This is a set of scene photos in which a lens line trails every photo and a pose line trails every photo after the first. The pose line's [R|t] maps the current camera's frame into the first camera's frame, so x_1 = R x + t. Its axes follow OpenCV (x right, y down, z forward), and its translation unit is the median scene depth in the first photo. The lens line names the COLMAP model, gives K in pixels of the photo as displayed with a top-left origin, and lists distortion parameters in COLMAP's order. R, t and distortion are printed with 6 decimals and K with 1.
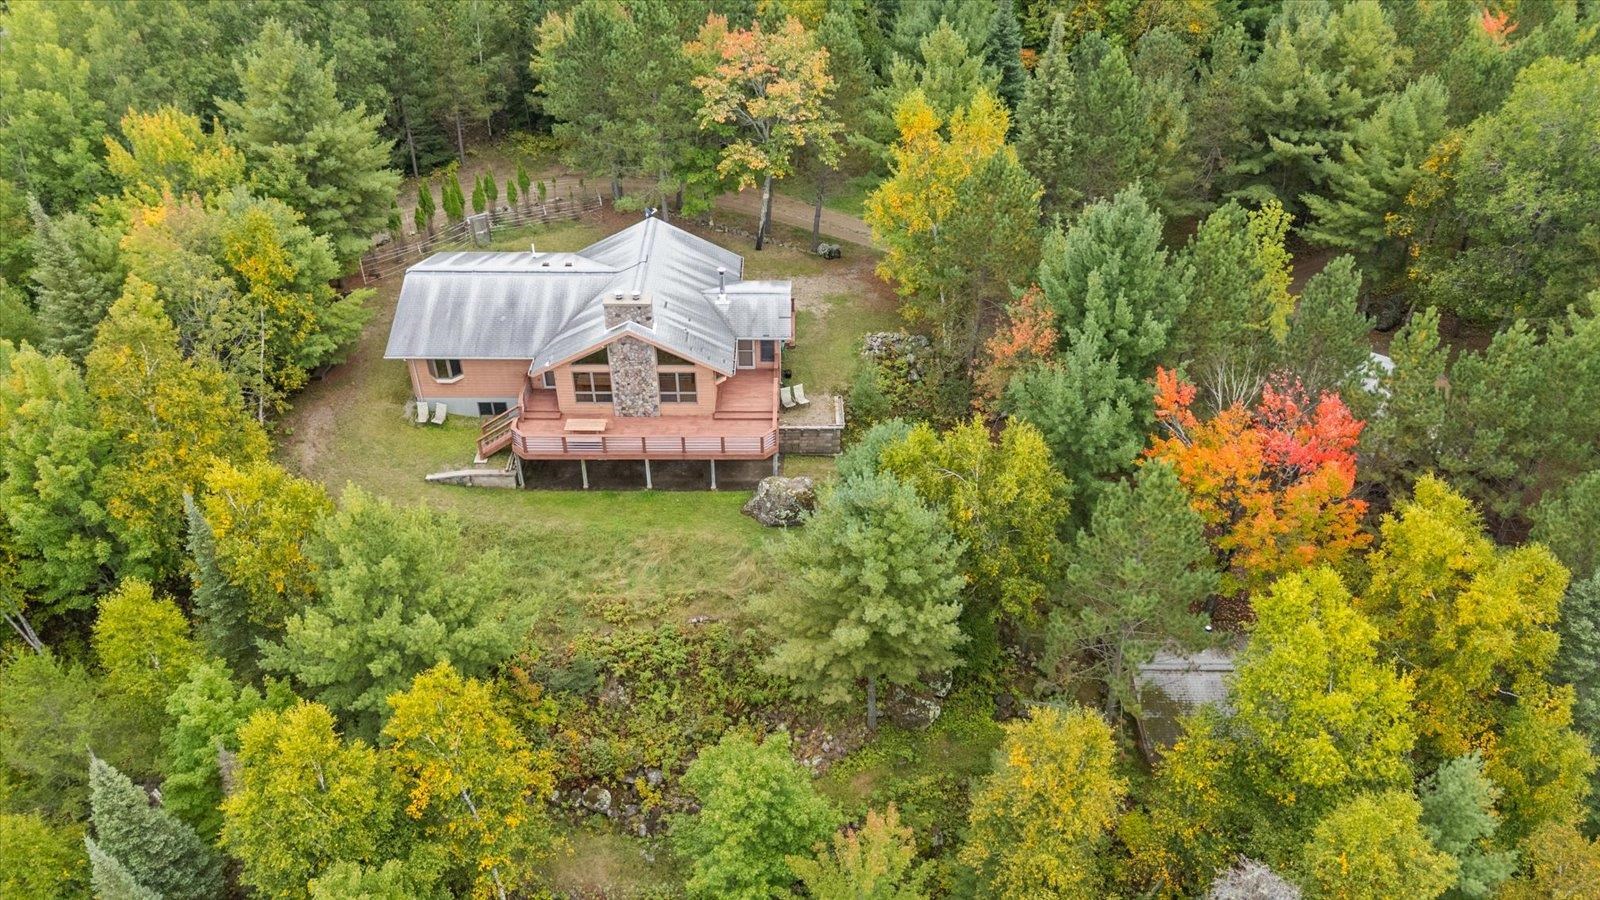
lens RADIAL K [[1182.5, 0, 800.0], [0, 1182.5, 450.0], [0, 0, 1]] dist [0.060530, -0.044481]
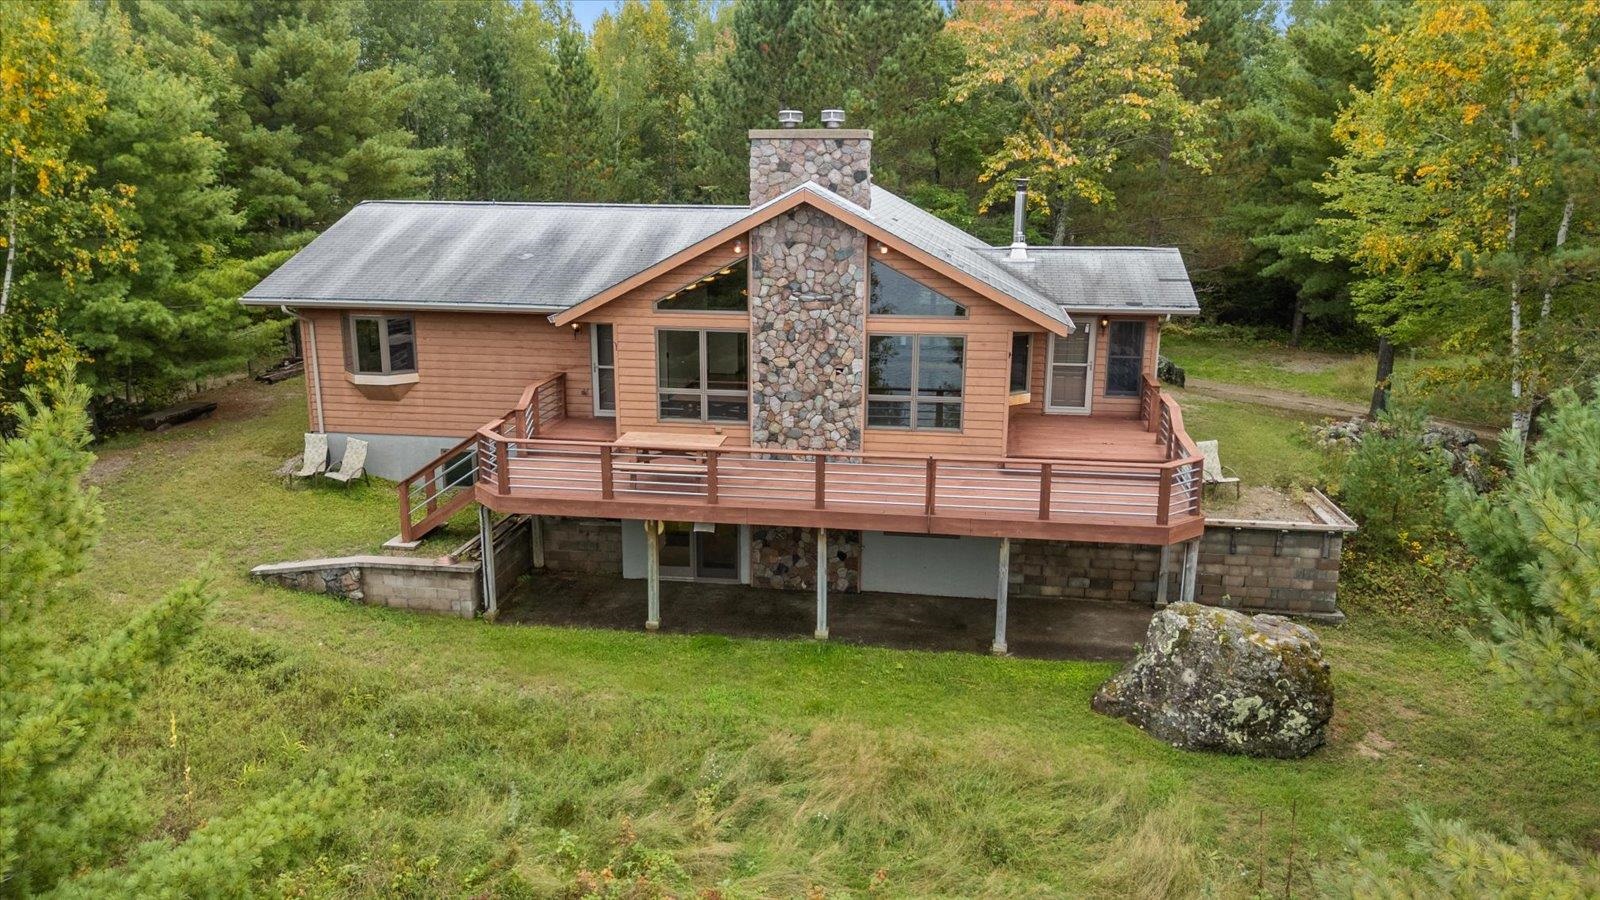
lens RADIAL K [[1173.2, 0, 800.0], [0, 1173.2, 450.0], [0, 0, 1]] dist [0.087909, -0.094613]
pose [[0.989964, 0.038466, -0.135981, -0.088893], [-0.088551, 0.918757, -0.384765, 0.121905], [0.110133, 0.392945, 0.912943, 0.661346]]
